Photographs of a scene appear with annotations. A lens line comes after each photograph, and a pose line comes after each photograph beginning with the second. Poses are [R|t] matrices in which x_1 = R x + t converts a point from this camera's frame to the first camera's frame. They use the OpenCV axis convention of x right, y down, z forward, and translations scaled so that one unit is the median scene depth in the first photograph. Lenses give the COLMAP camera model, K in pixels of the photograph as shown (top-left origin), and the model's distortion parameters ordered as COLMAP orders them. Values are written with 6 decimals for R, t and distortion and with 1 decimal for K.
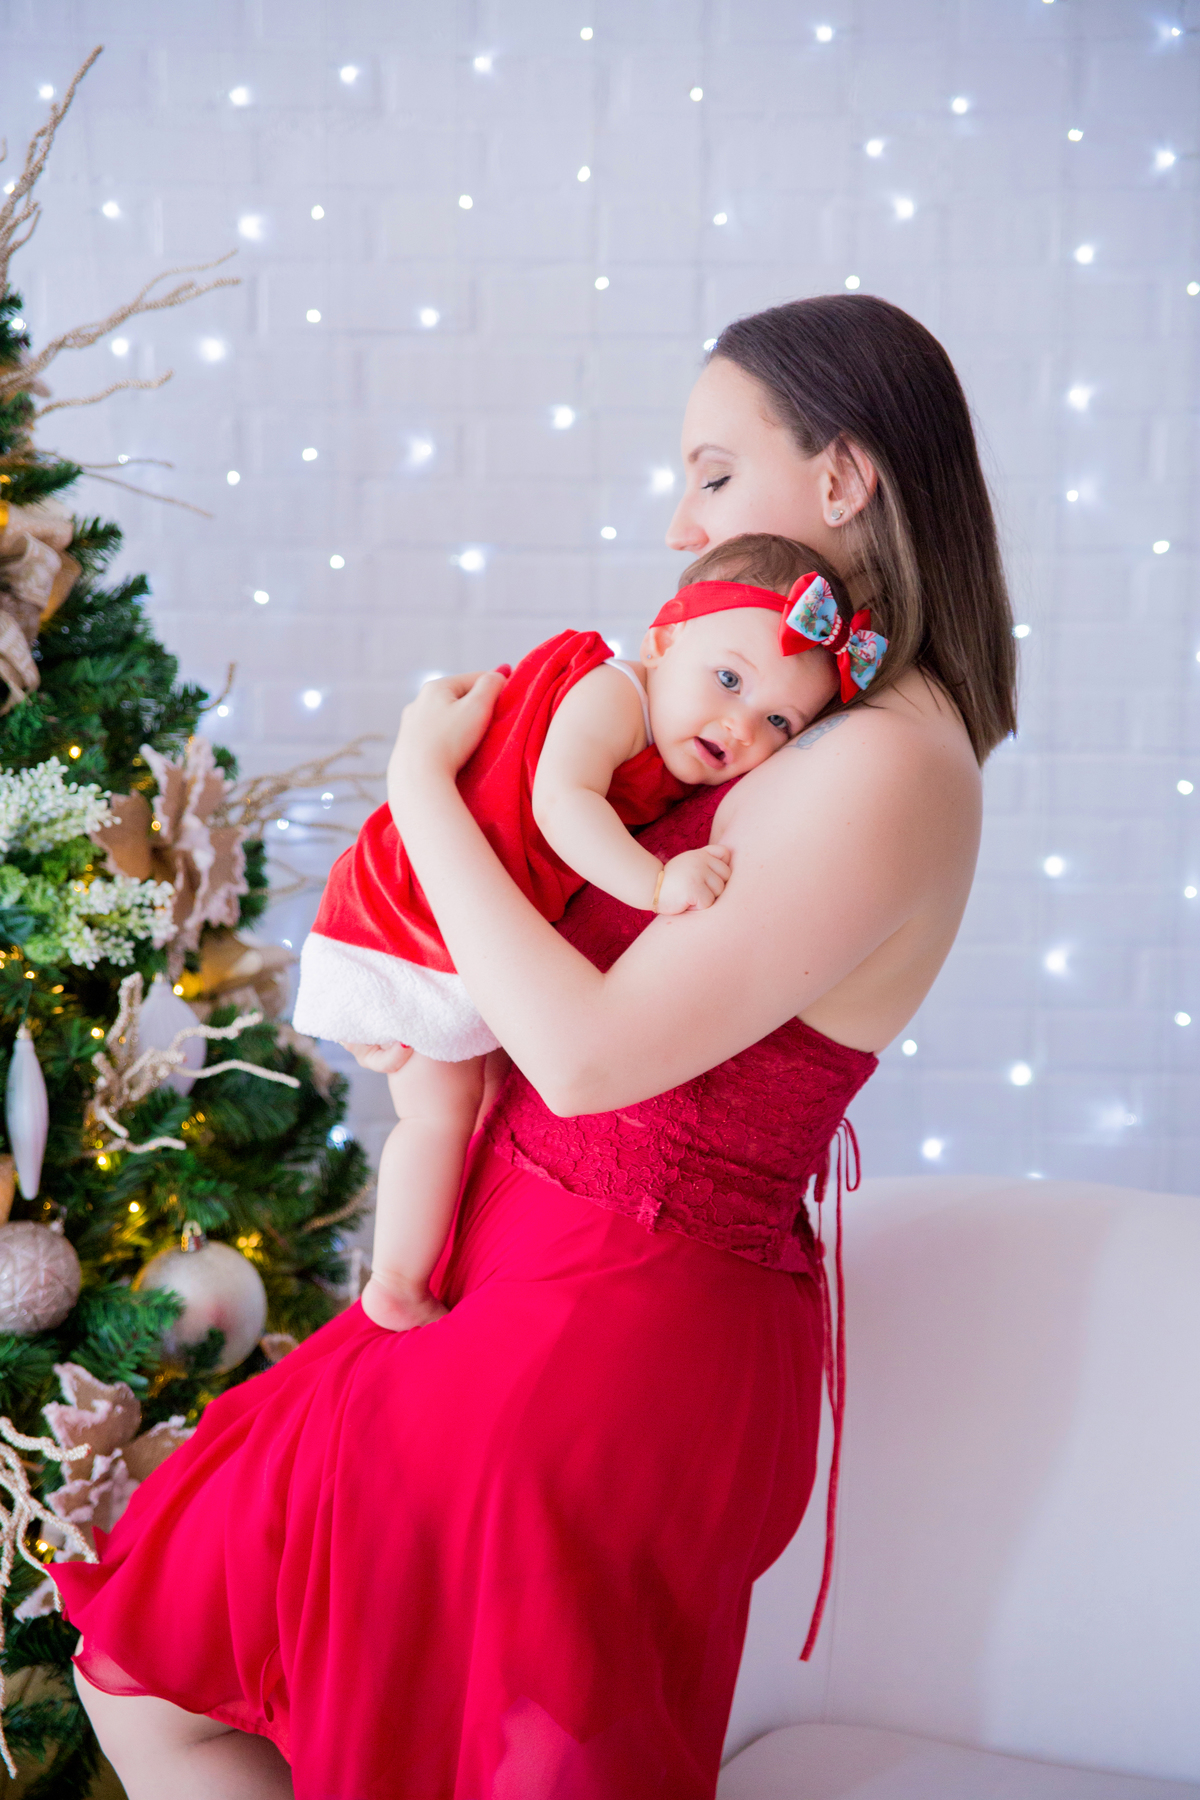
lens RADIAL K [[3307.6, 0, 594.4], [0, 3307.6, 920.2], [0, 0, 1]] dist [0.227814, 0.000000]
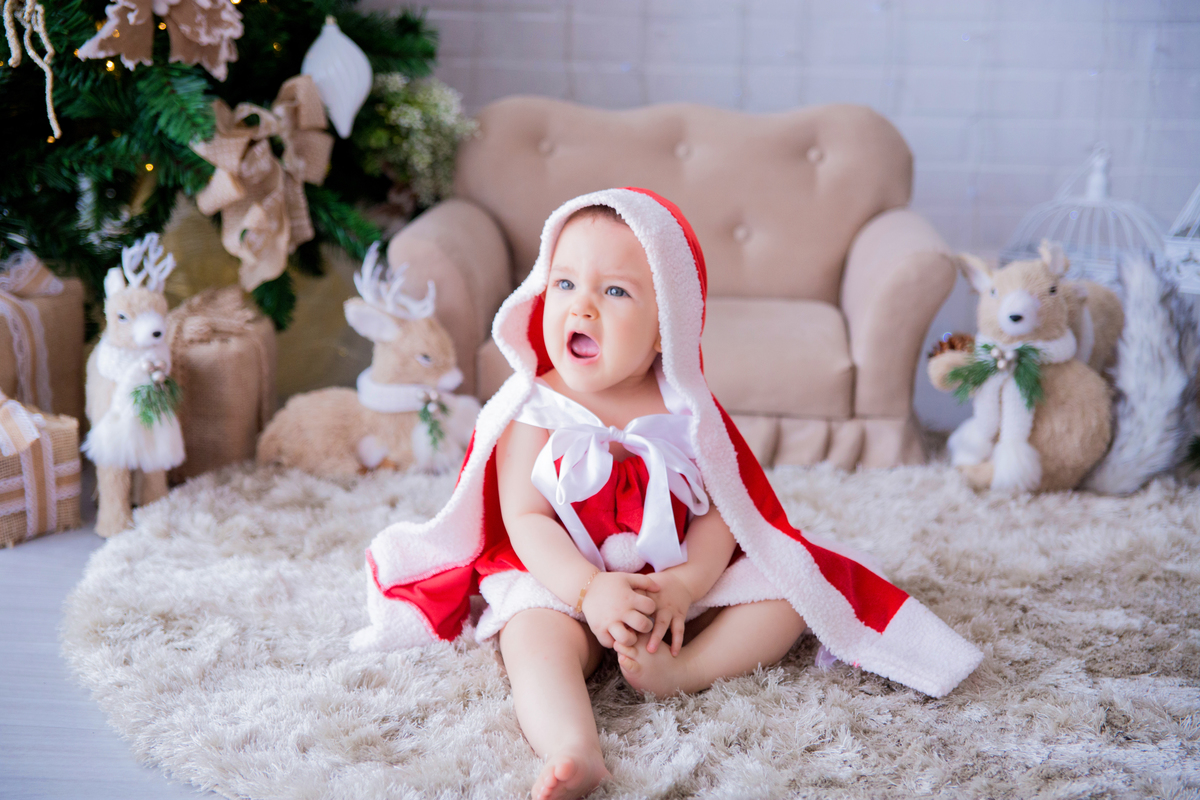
lens RADIAL K [[1928.4, 0, 592.1], [0, 1928.4, 413.3], [0, 0, 1]] dist [0.170591, 0.000000]
pose [[0.996994, 0.027272, -0.072527, 0.084030], [-0.019957, 0.994814, 0.099737, 0.247976], [0.074871, -0.097990, 0.992367, 0.215208]]
